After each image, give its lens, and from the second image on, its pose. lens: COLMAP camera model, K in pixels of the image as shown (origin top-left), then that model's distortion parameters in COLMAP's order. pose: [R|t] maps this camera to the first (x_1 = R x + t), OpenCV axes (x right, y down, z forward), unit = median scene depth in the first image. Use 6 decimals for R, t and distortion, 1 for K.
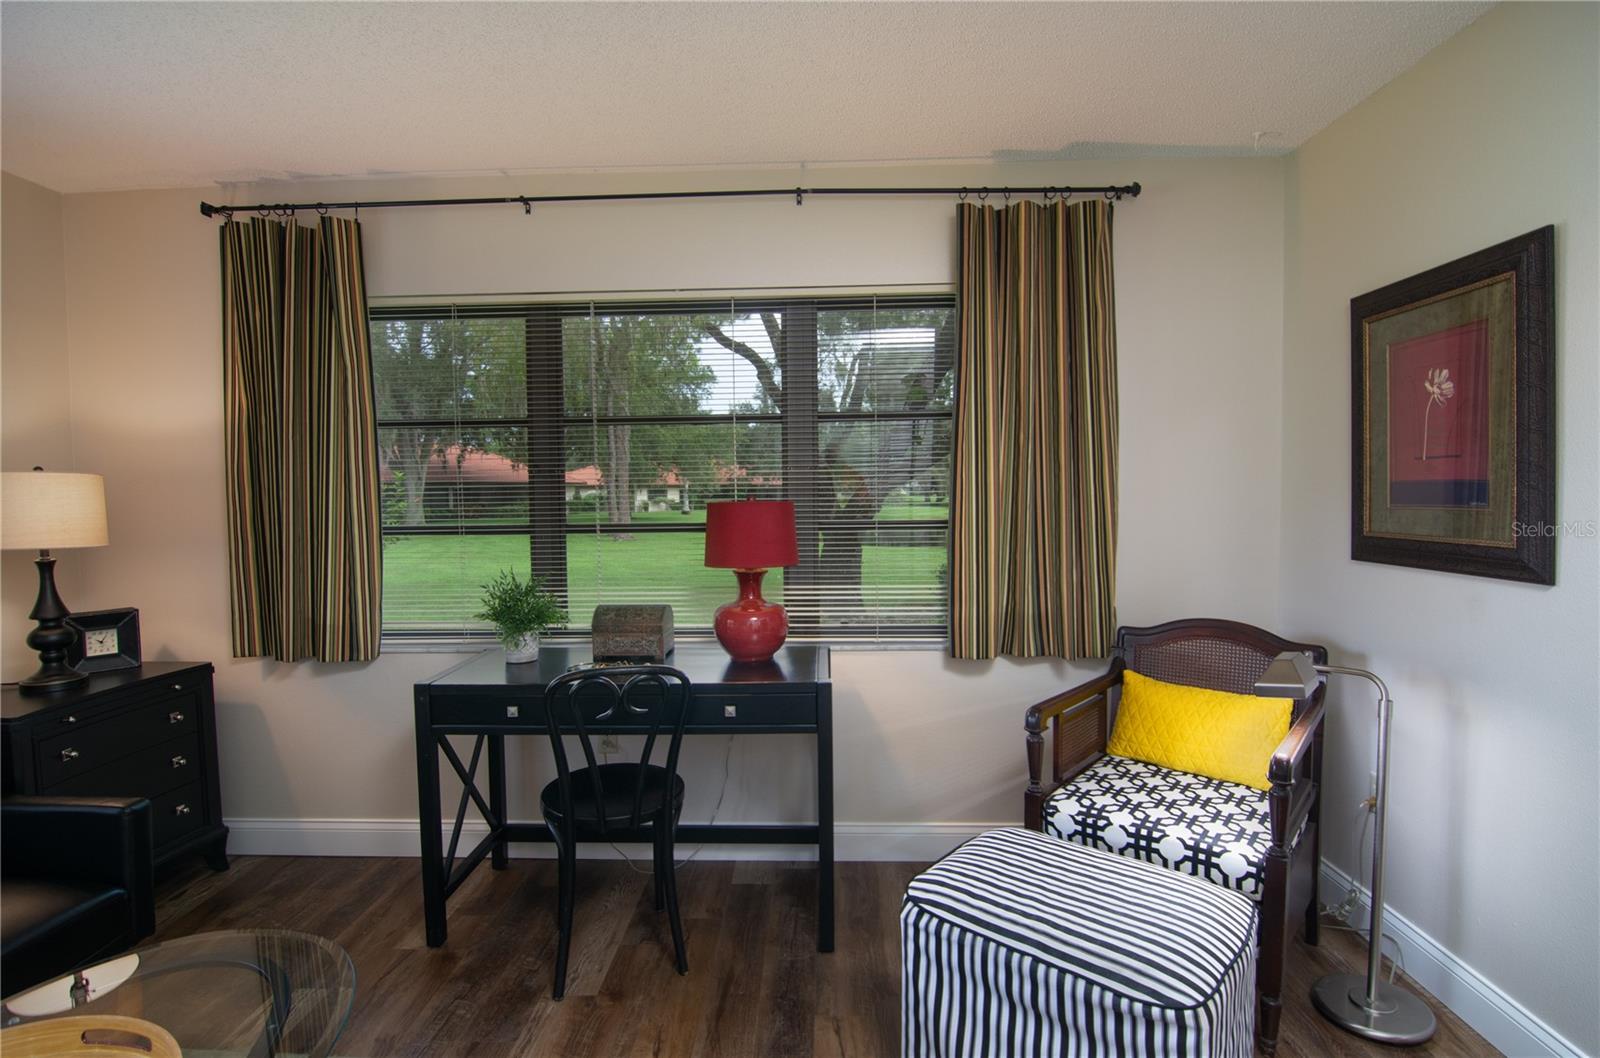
lens RADIAL K [[772.9, 0, 800.0], [0, 772.9, 529.0], [0, 0, 1]] dist [-0.003469, -0.015019]
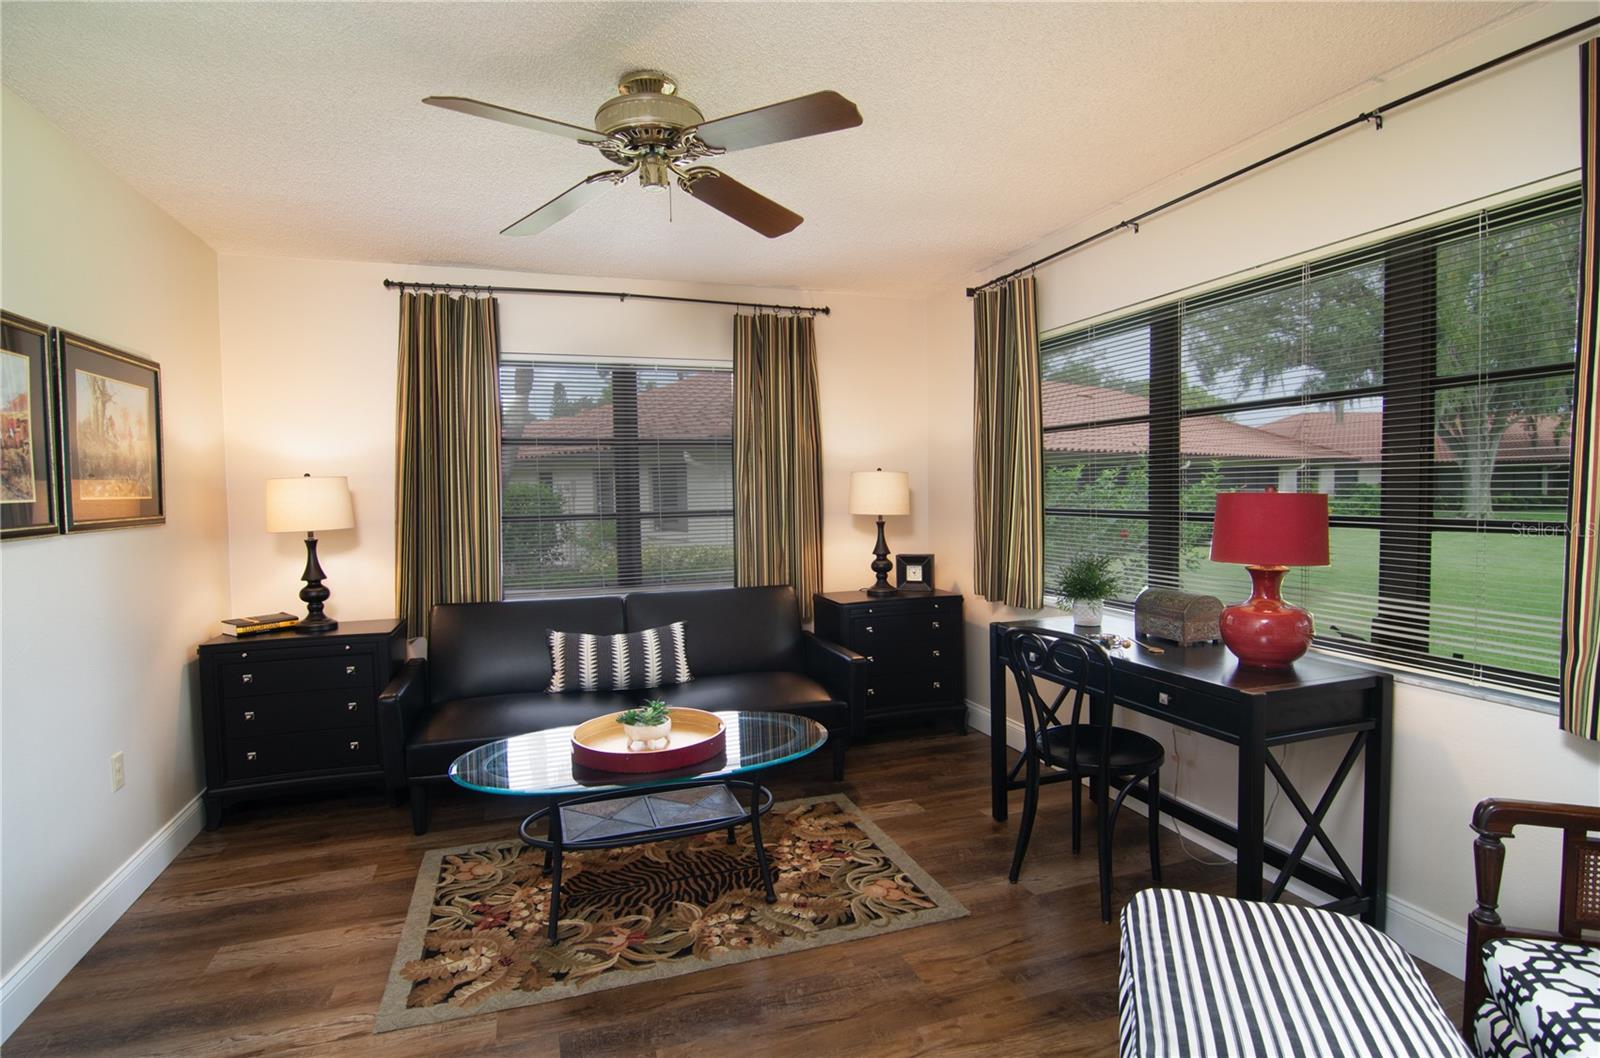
lens RADIAL K [[772.9, 0, 800.0], [0, 772.9, 529.0], [0, 0, 1]] dist [-0.003469, -0.015019]
pose [[0.372709, 0.054619, -0.926340, 0.540802], [-0.034178, 0.998397, 0.045116, -0.013973], [0.927319, 0.014845, 0.373978, 0.140308]]
